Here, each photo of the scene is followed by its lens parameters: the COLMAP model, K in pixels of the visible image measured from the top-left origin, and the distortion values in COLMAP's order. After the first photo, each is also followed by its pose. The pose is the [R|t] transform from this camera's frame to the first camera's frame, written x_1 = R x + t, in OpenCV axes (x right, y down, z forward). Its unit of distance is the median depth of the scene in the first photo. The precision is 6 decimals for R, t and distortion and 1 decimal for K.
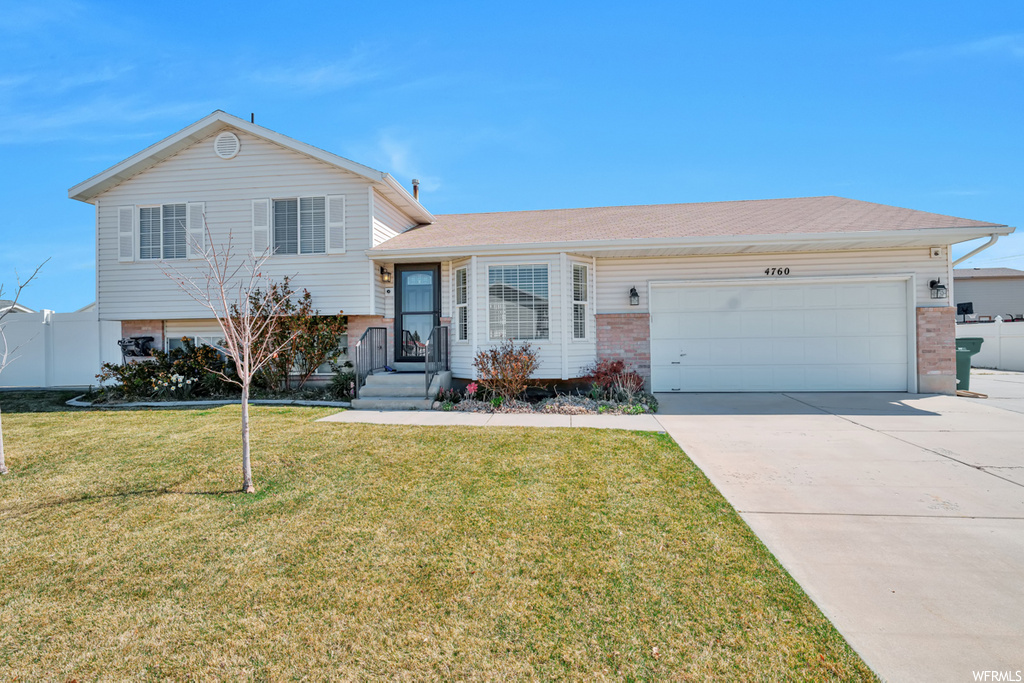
lens RADIAL K [[474.8, 0, 515.8], [0, 474.8, 342.1], [0, 0, 1]] dist [-0.000201, -0.000205]
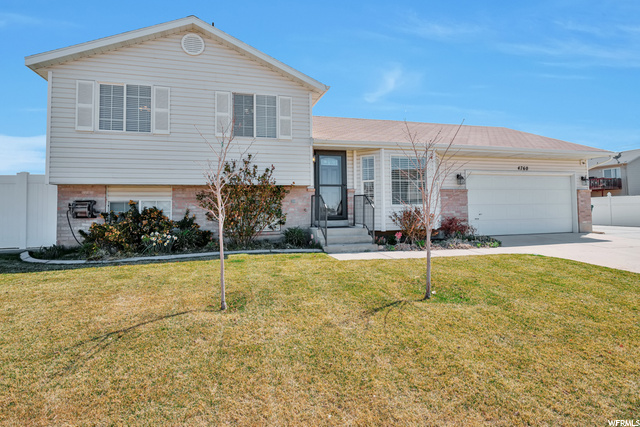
lens RADIAL K [[349.1, 0, 326.8], [0, 349.1, 197.8], [0, 0, 1]] dist [-0.003429, -0.000843]
pose [[0.920576, 0.013749, 0.390322, -0.647506], [-0.000064, 0.999386, -0.035051, 0.012676], [-0.390564, 0.032242, 0.920011, 0.053140]]
